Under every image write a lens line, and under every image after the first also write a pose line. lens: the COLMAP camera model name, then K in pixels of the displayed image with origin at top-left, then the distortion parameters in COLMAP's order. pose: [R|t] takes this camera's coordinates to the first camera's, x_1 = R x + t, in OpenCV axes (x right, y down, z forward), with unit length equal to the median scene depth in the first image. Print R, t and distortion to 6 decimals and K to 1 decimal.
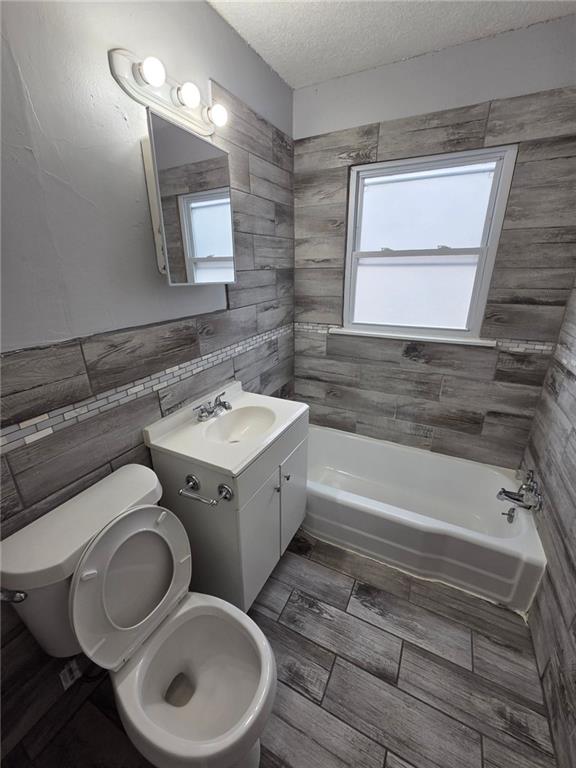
lens RADIAL K [[310.3, 0, 283.9], [0, 310.3, 384.2], [0, 0, 1]] dist [0.002683, -0.000906]
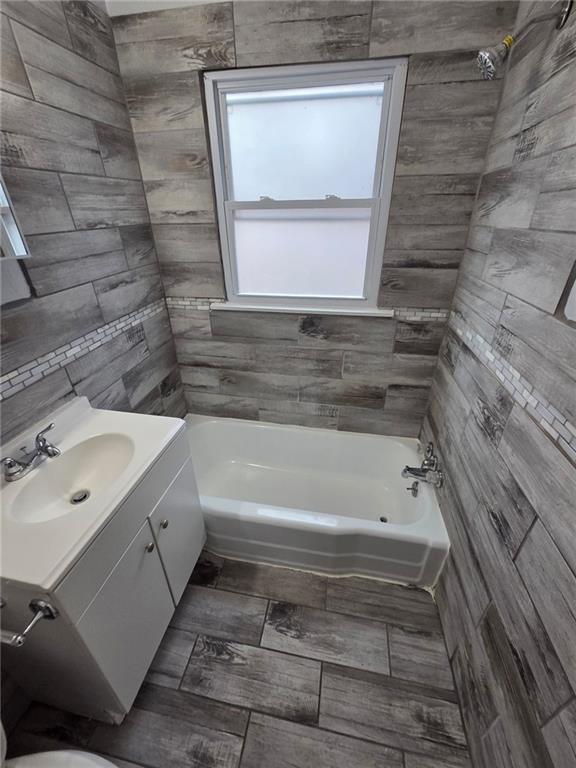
lens RADIAL K [[310.3, 0, 283.9], [0, 310.3, 384.2], [0, 0, 1]] dist [0.002683, -0.000906]
pose [[0.958206, -0.139424, 0.249803, 0.125326], [0.101634, 0.982144, 0.158316, -0.105160], [-0.267415, -0.126311, 0.955267, 0.201701]]
